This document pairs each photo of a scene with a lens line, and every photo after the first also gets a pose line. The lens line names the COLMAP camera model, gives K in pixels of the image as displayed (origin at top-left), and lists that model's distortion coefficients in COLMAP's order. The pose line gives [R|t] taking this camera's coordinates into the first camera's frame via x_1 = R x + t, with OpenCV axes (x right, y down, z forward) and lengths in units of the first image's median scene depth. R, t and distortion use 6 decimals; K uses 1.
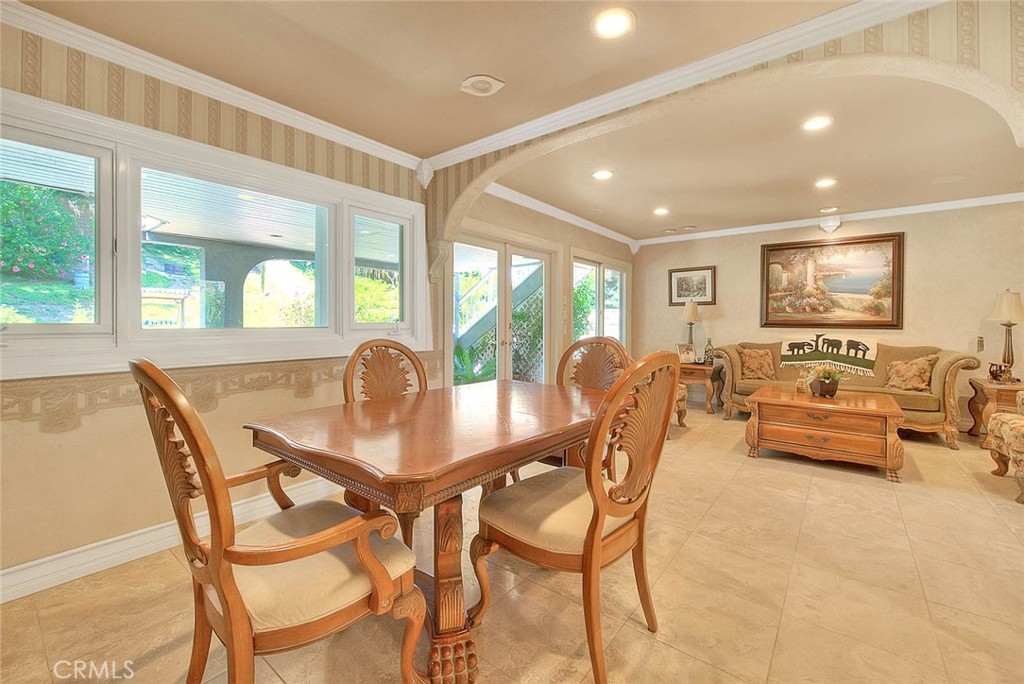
lens RADIAL K [[423.2, 0, 512.0], [0, 423.2, 325.4], [0, 0, 1]] dist [-0.000867, -0.001373]
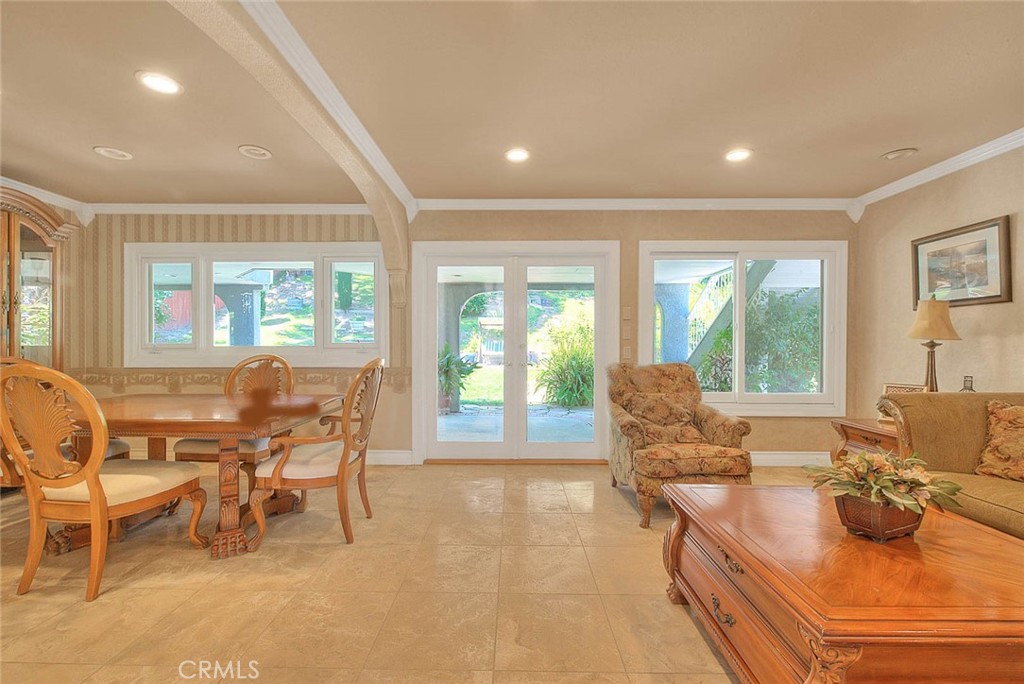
lens RADIAL K [[423.2, 0, 513.8], [0, 423.2, 345.8], [0, 0, 1]] dist [-0.000867, -0.001373]
pose [[0.610230, 0.005007, -0.792208, 0.593668], [-0.005406, 0.999983, 0.002156, -0.001017], [0.792206, 0.002967, 0.610247, 0.361670]]
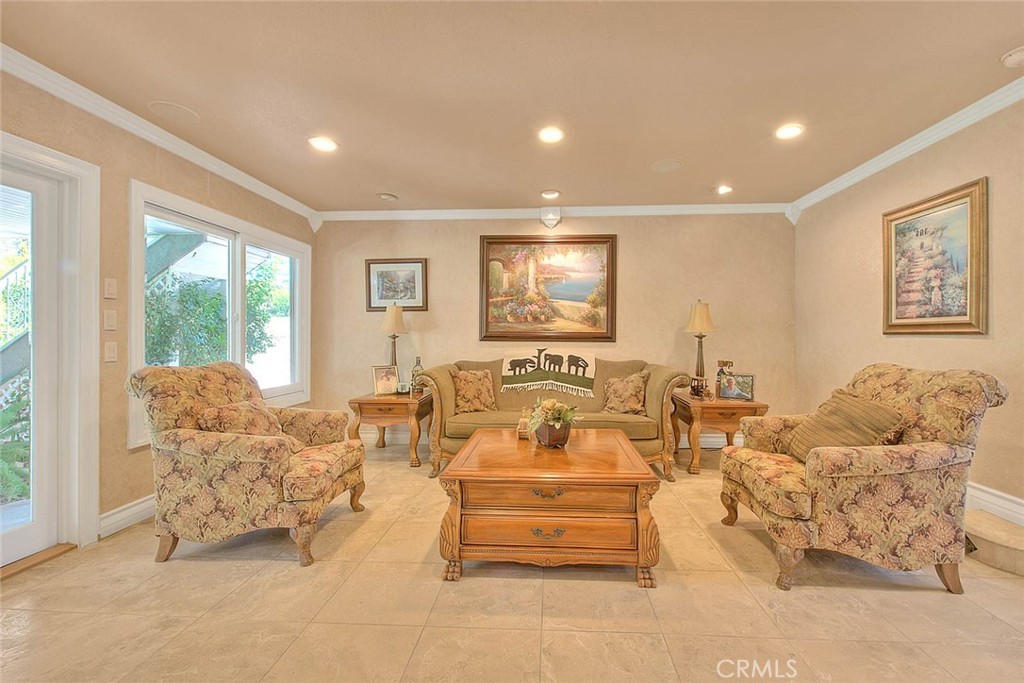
lens RADIAL K [[423.2, 0, 521.9], [0, 423.2, 335.7], [0, 0, 1]] dist [-0.000867, -0.001373]
pose [[0.826242, -0.002443, 0.563310, 0.231564], [0.006283, 0.999968, -0.004879, -0.001043], [-0.563281, 0.007571, 0.826231, 0.340035]]
